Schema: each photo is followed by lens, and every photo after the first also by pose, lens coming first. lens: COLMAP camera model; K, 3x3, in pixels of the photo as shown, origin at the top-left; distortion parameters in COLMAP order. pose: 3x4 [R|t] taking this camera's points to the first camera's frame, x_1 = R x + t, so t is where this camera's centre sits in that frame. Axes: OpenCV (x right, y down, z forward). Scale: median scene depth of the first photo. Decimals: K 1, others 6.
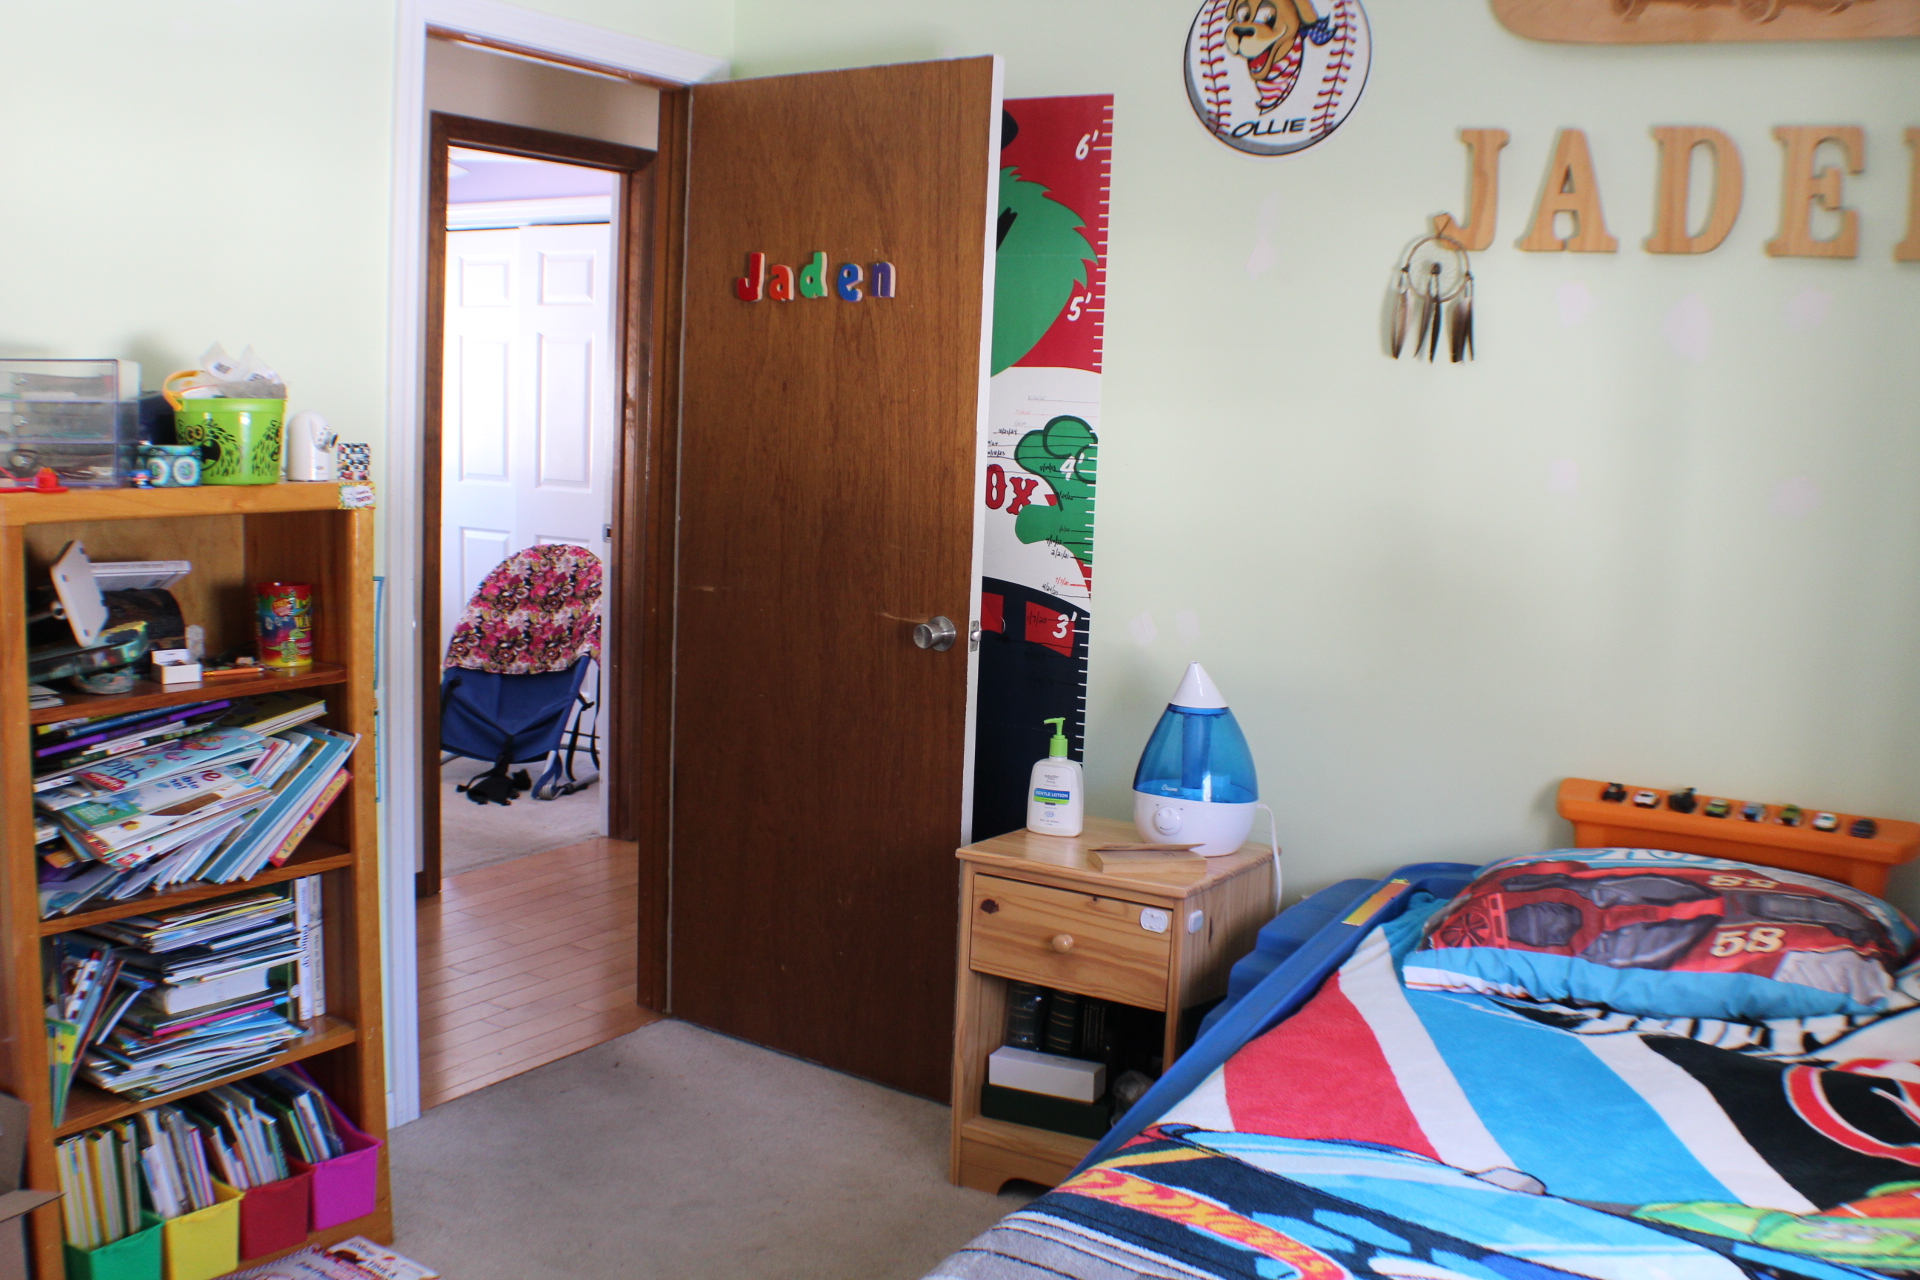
lens RADIAL K [[1890.9, 0, 975.6], [0, 1890.9, 637.0], [0, 0, 1]] dist [-0.192508, 0.104832]
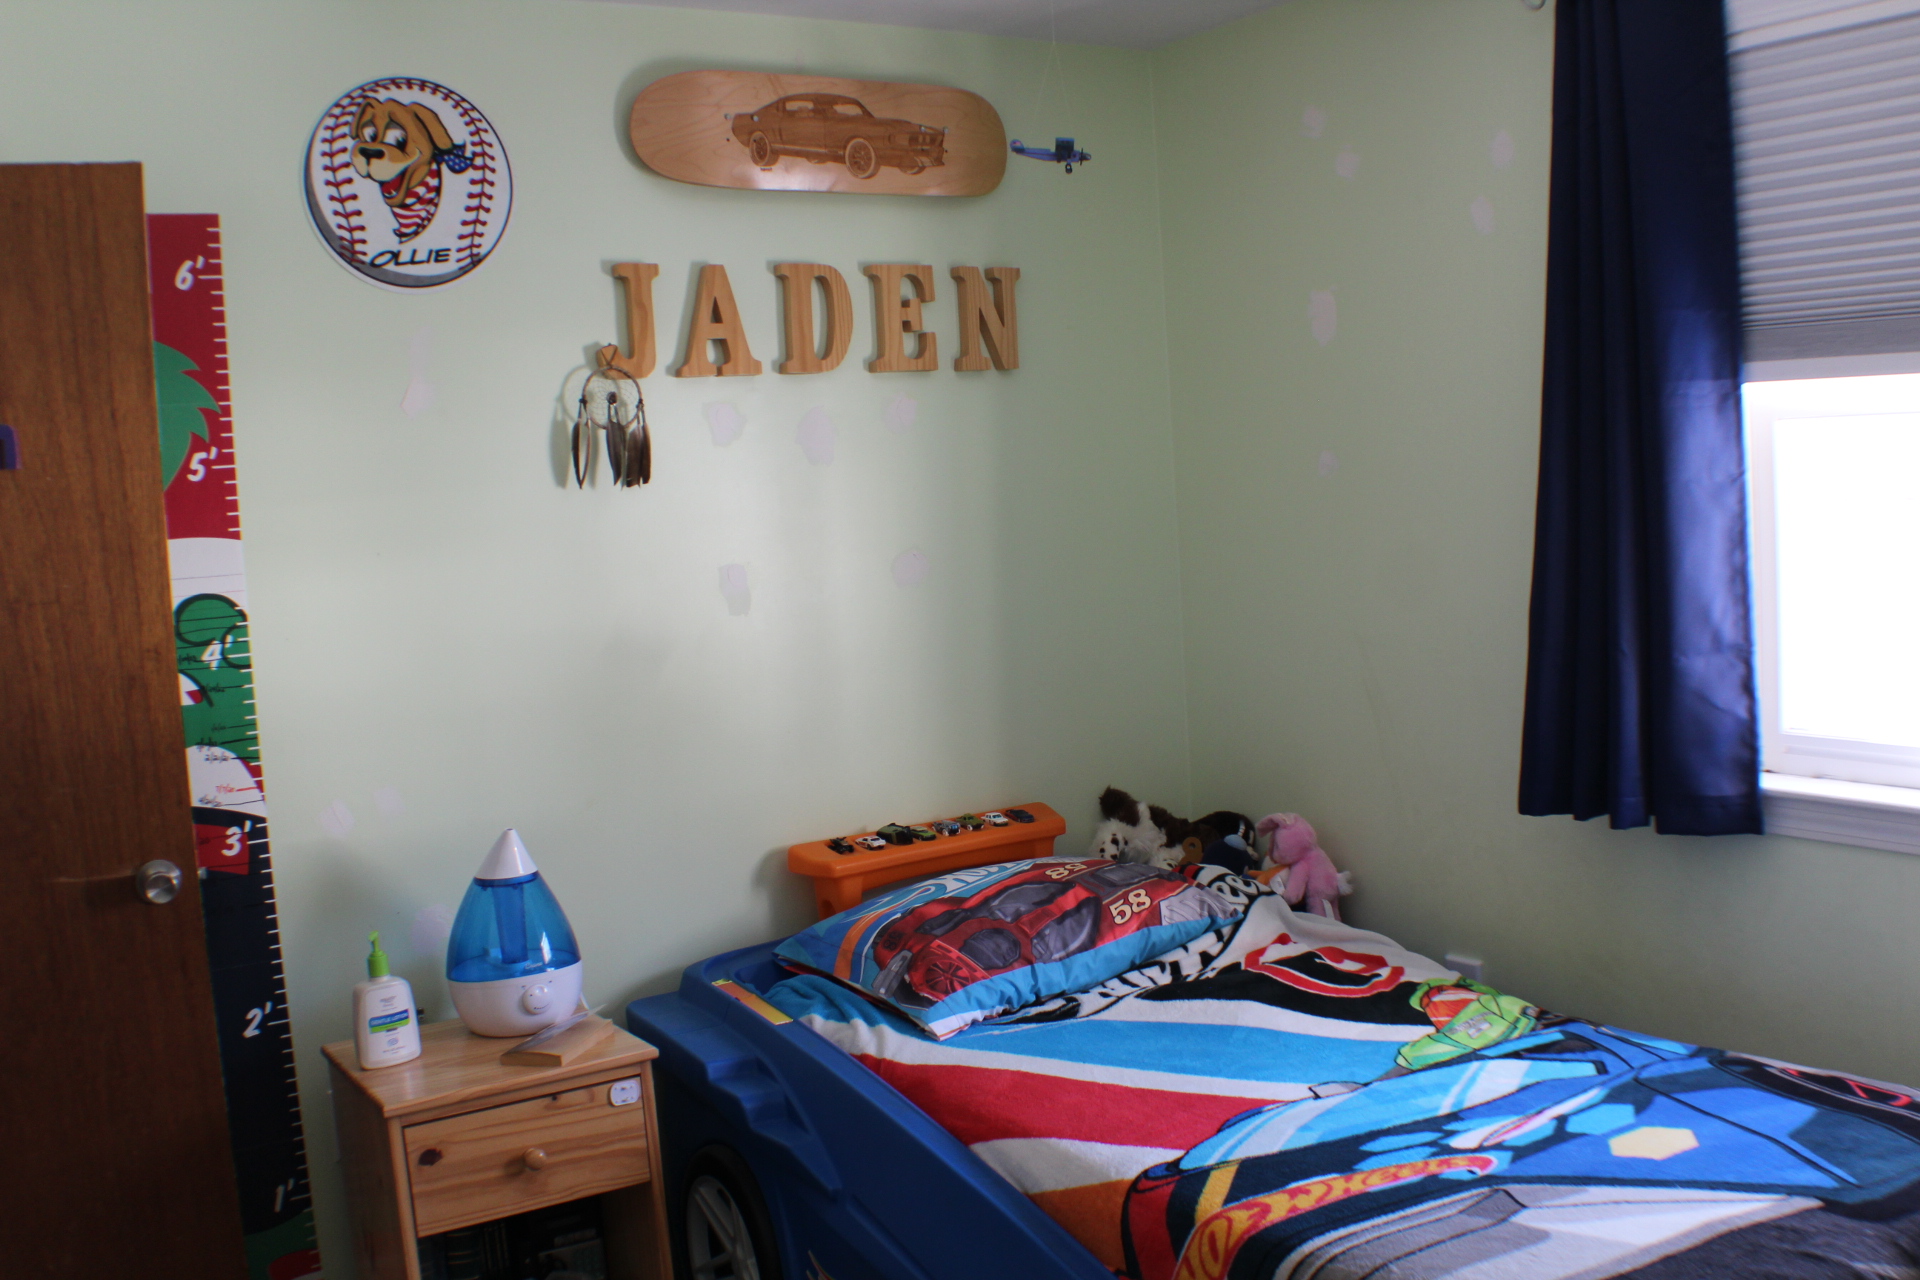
lens RADIAL K [[1890.9, 0, 975.6], [0, 1890.9, 637.0], [0, 0, 1]] dist [-0.192508, 0.104832]
pose [[0.420946, -0.145112, 0.895403, -0.586299], [0.187928, 0.979655, 0.070417, -0.099134], [-0.887405, 0.138629, 0.439652, 0.366316]]
